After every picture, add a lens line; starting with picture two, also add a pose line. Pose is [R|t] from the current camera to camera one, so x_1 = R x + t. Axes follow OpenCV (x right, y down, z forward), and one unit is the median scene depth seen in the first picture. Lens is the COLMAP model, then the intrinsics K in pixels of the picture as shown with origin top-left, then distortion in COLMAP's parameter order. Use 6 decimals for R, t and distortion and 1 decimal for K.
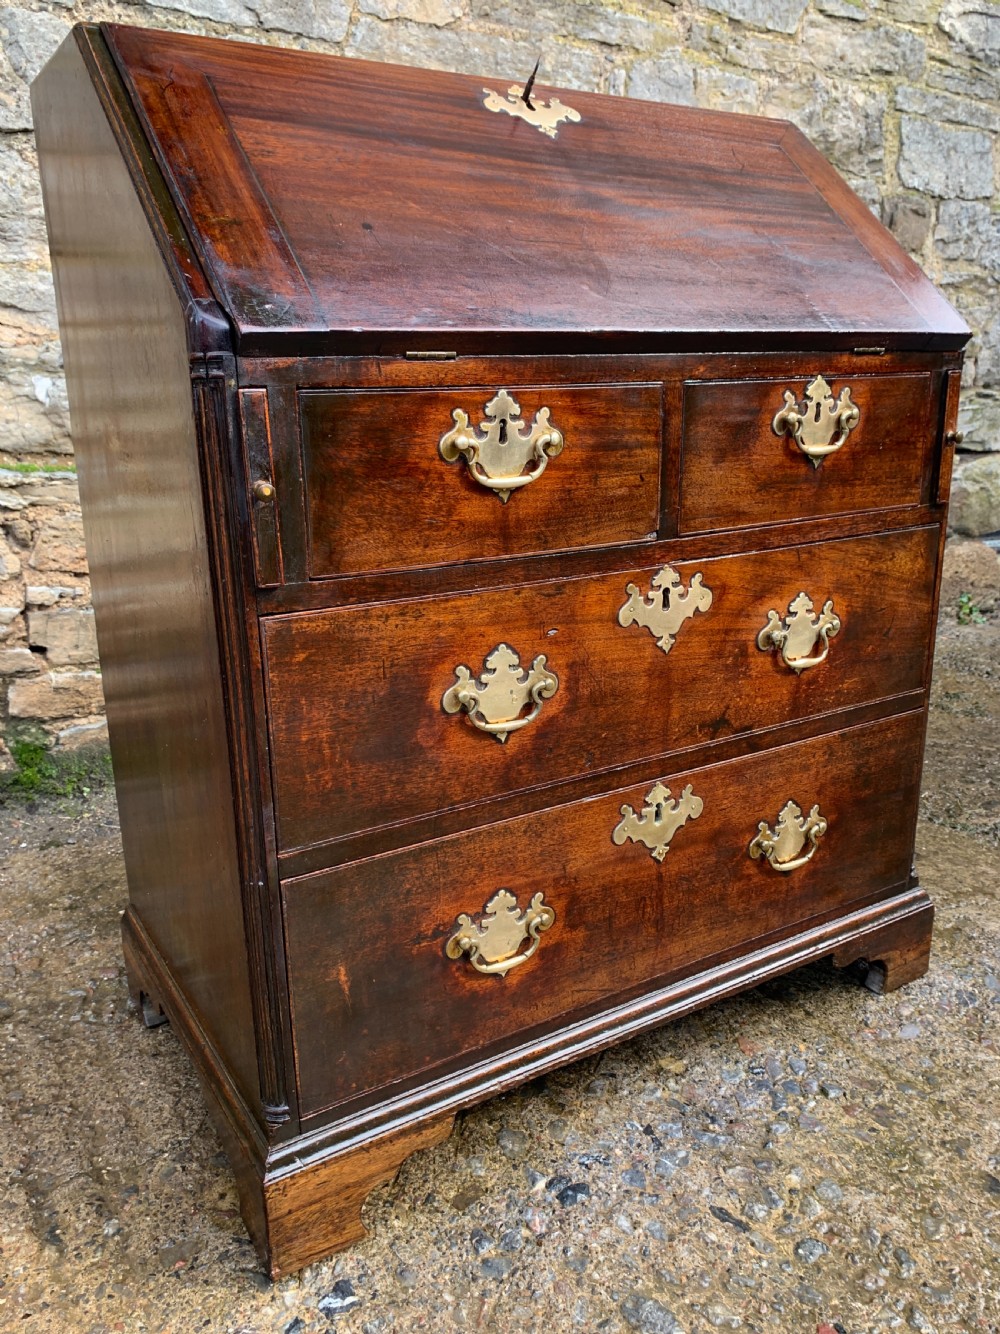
lens RADIAL K [[1059.4, 0, 499.7], [0, 1059.4, 656.8], [0, 0, 1]] dist [0.024018, -0.011587]
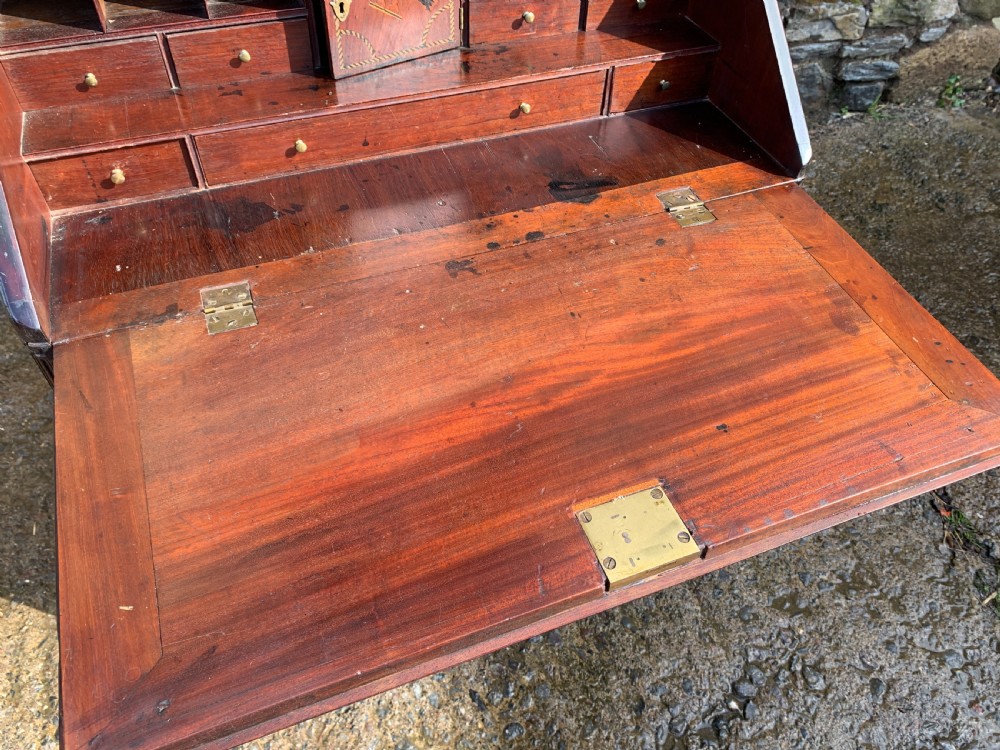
lens RADIAL K [[766.3, 0, 501.0], [0, 766.3, 368.4], [0, 0, 1]] dist [0.030873, -0.027284]
pose [[0.982590, 0.163838, -0.087604, 0.264719], [-0.092828, 0.841390, 0.532397, -0.580531], [0.160935, -0.514996, 0.841950, 0.217207]]
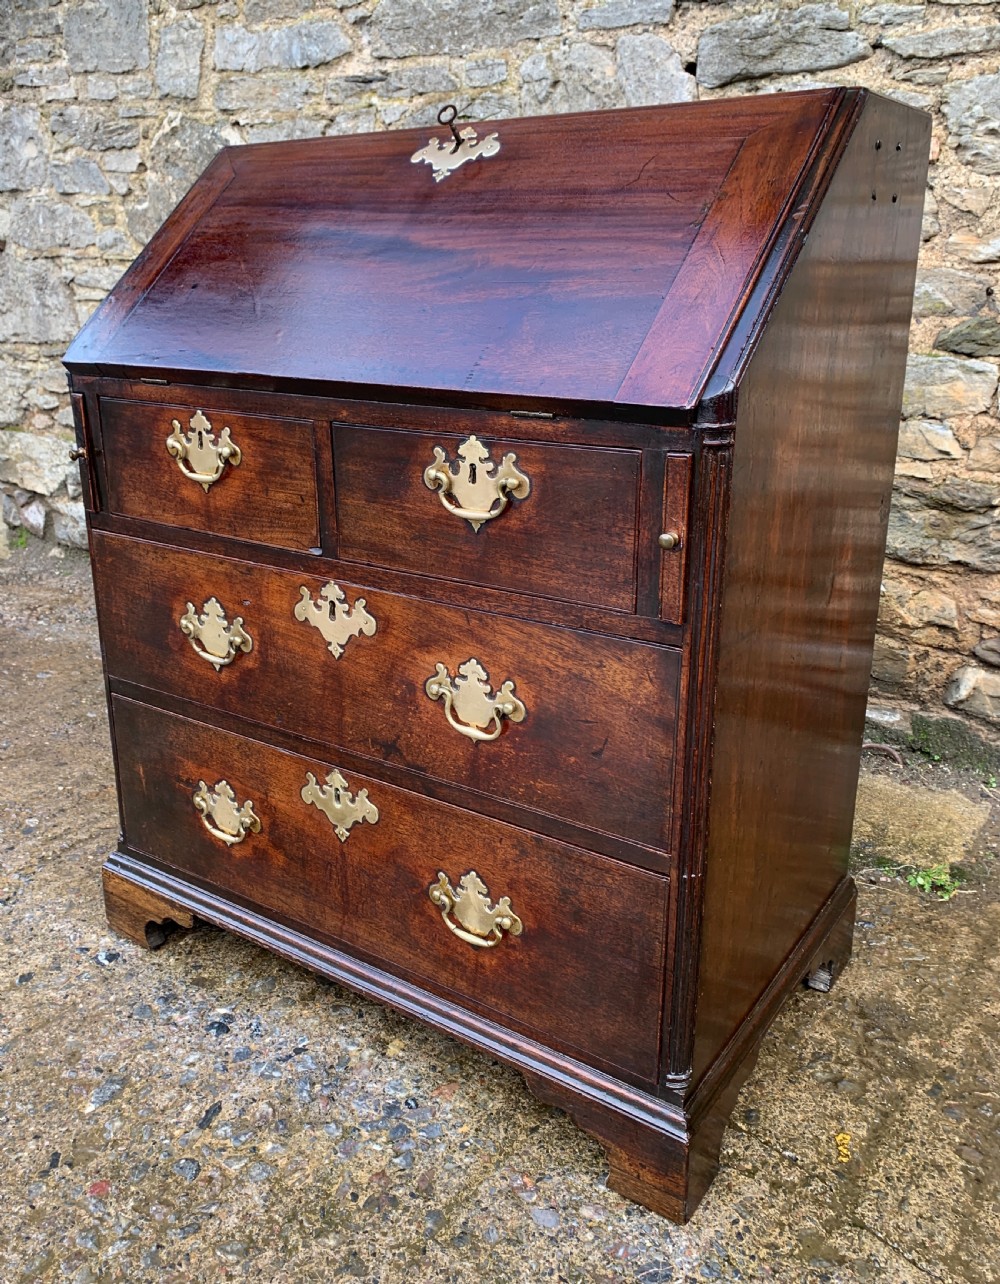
lens RADIAL K [[1085.9, 0, 476.3], [0, 1085.9, 607.8], [0, 0, 1]] dist [0.037754, -0.025312]
pose [[0.393493, 0.287388, -0.873254, 1.195756], [-0.246560, 0.948074, 0.200910, -0.319520], [0.885648, 0.136253, 0.443918, 0.618108]]
